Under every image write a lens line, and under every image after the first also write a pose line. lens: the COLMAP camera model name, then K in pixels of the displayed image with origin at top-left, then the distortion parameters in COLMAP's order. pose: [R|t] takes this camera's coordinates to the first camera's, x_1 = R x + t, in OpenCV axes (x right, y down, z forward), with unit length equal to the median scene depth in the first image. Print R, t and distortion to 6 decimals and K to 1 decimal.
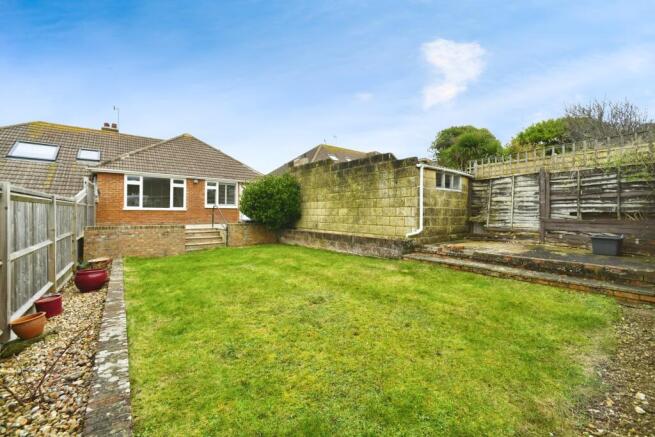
lens RADIAL K [[265.3, 0, 329.1], [0, 265.3, 212.4], [0, 0, 1]] dist [0.003556, -0.000393]
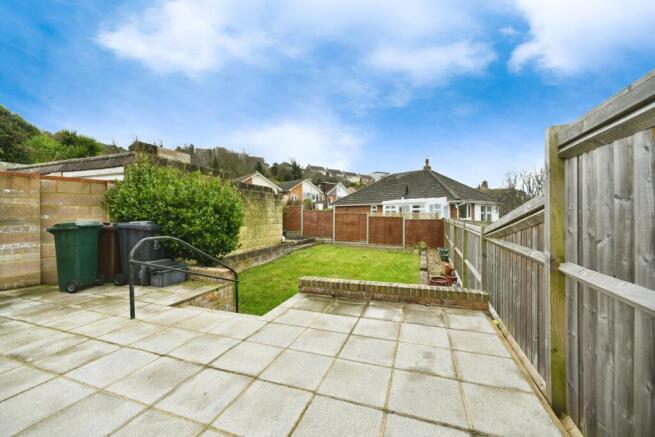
lens RADIAL K [[265.3, 0, 323.5], [0, 265.3, 215.7], [0, 0, 1]] dist [0.003556, -0.000393]
pose [[-0.515799, -0.008440, 0.856668, -0.726240], [0.002453, 0.999933, 0.011328, -0.049447], [-0.856706, 0.007944, -0.515744, 0.912408]]
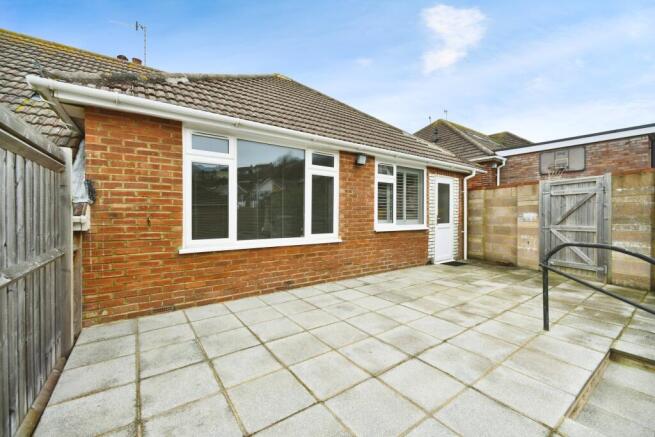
lens RADIAL K [[265.3, 0, 329.3], [0, 265.3, 218.4], [0, 0, 1]] dist [0.003556, -0.000393]
pose [[0.998937, -0.006300, -0.045670, -0.600317], [0.006782, 0.999923, 0.010408, -0.047452], [0.045601, -0.010707, 0.998902, 0.723174]]
